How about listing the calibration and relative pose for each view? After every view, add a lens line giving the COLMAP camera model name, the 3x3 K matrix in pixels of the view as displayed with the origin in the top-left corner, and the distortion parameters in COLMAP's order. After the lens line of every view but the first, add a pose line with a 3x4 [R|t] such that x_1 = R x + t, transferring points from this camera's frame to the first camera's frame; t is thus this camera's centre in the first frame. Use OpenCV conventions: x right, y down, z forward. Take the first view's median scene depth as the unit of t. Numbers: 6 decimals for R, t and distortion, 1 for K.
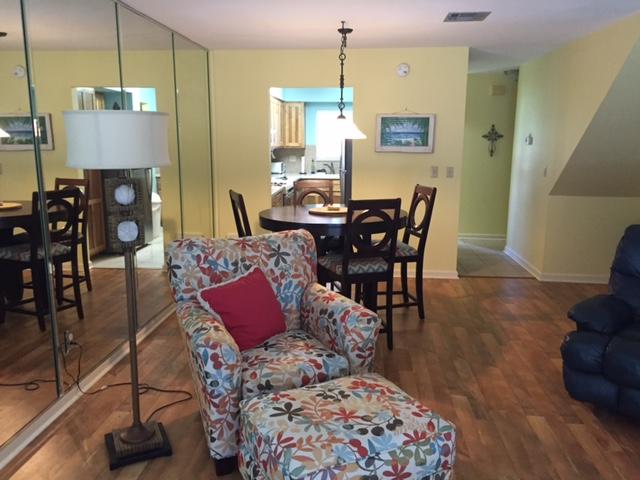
lens RADIAL K [[539.4, 0, 320.0], [0, 539.4, 240.0], [0, 0, 1]] dist [0.002063, 0.000104]
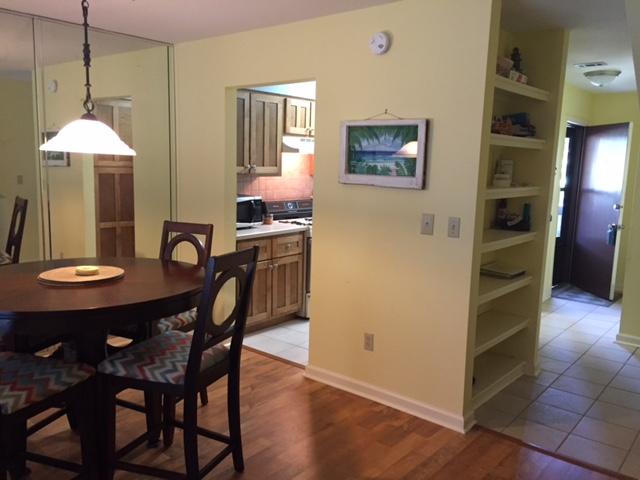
lens RADIAL K [[539.4, 0, 320.0], [0, 539.4, 240.0], [0, 0, 1]] dist [0.002063, 0.000104]
pose [[0.828470, 0.100754, -0.550896, 0.426073], [-0.129065, 0.991554, -0.012749, -0.090594], [0.544959, 0.081663, 0.834476, 0.493713]]
